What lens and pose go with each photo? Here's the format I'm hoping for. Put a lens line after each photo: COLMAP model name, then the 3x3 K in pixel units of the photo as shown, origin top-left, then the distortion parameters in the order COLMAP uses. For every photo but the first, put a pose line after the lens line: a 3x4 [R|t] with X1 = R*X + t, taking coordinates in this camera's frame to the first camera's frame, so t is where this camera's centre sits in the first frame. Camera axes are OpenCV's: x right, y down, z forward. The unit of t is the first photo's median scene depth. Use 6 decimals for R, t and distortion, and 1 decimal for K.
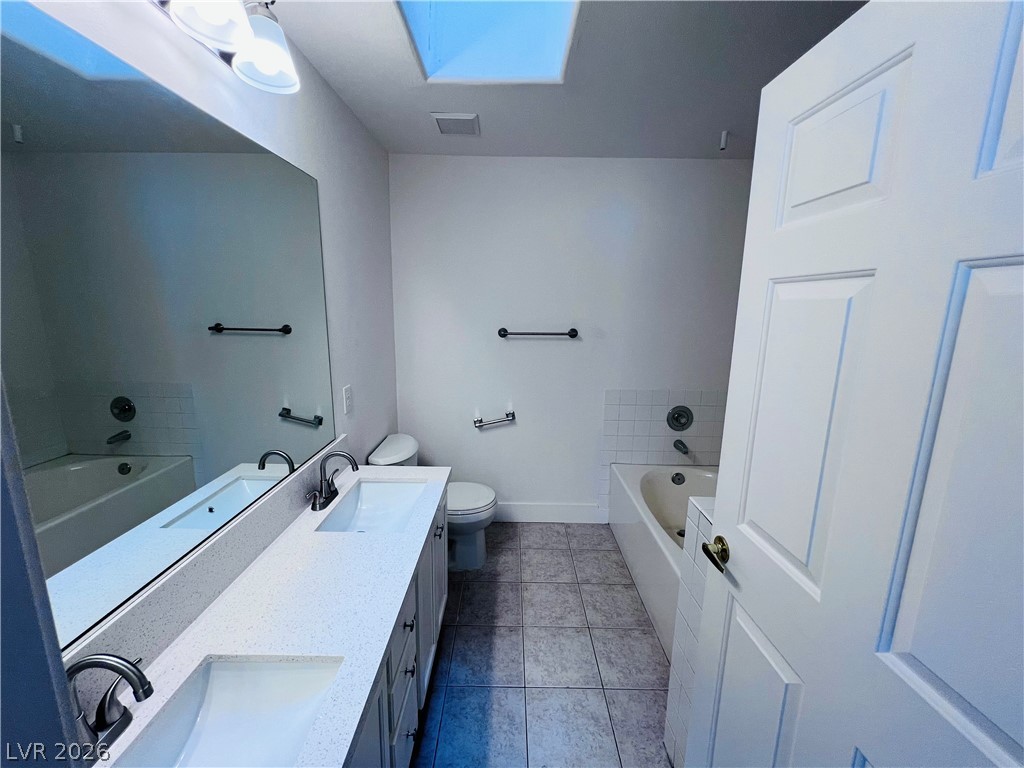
lens RADIAL K [[409.3, 0, 508.6], [0, 409.3, 381.1], [0, 0, 1]] dist [-0.003043, 0.001130]
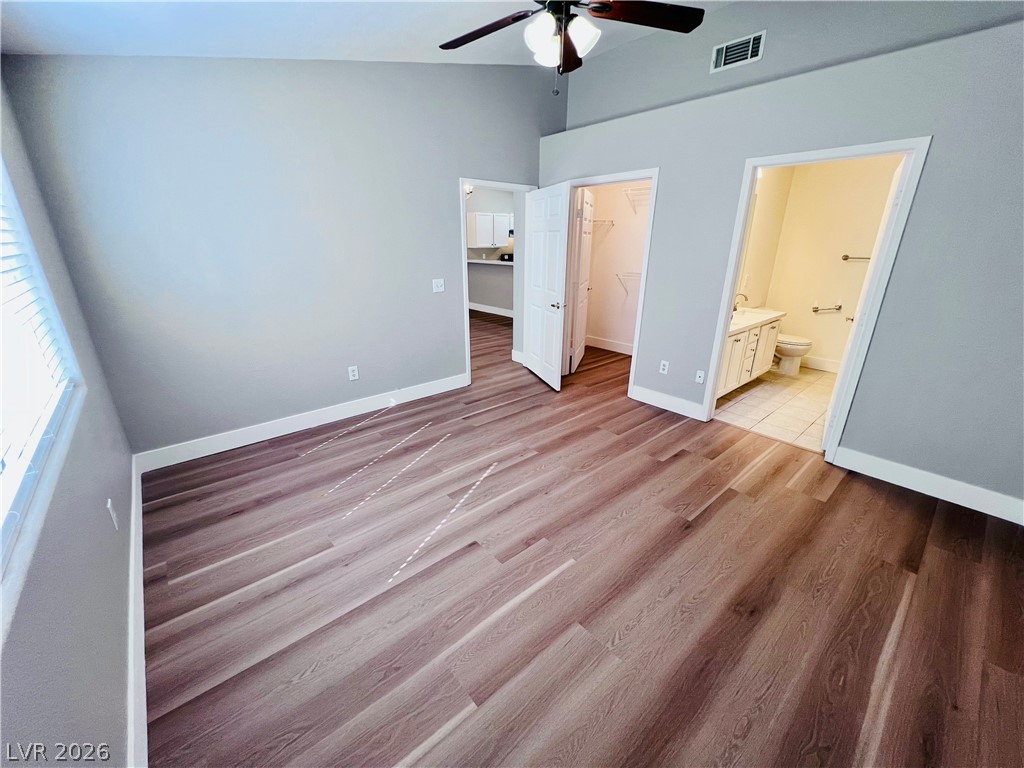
lens RADIAL K [[409.3, 0, 508.6], [0, 409.3, 381.1], [0, 0, 1]] dist [-0.003043, 0.001130]
pose [[0.662767, 0.231590, -0.712114, 0.563706], [-0.133974, 0.972302, 0.191517, 0.357579], [0.736744, -0.031527, 0.675437, -1.763784]]
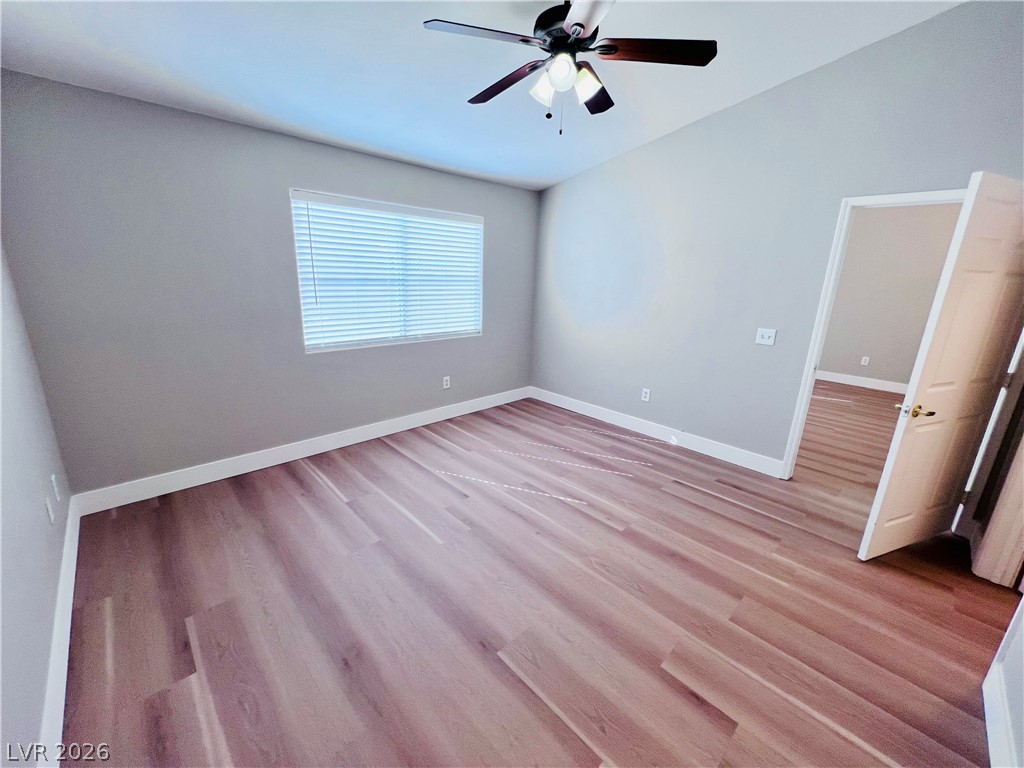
lens RADIAL K [[409.3, 0, 508.6], [0, 409.3, 381.1], [0, 0, 1]] dist [-0.003043, 0.001130]
pose [[-0.711364, 0.143300, -0.688060, 0.650111], [-0.178575, 0.910013, 0.374148, 0.066252], [0.679759, 0.389026, -0.621761, -0.242561]]
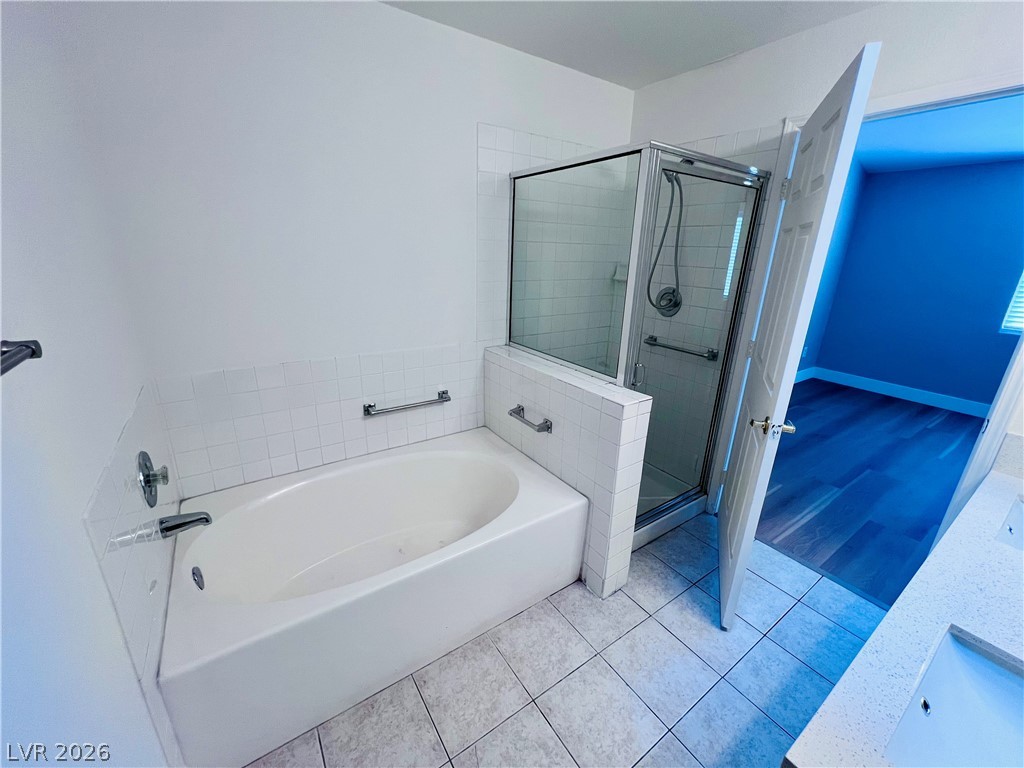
lens RADIAL K [[409.3, 0, 508.6], [0, 409.3, 381.1], [0, 0, 1]] dist [-0.003043, 0.001130]
pose [[-0.569438, -0.279586, 0.773028, -0.177923], [0.117823, 0.902915, 0.413355, -0.203470], [-0.813546, 0.326461, -0.481213, 1.211689]]
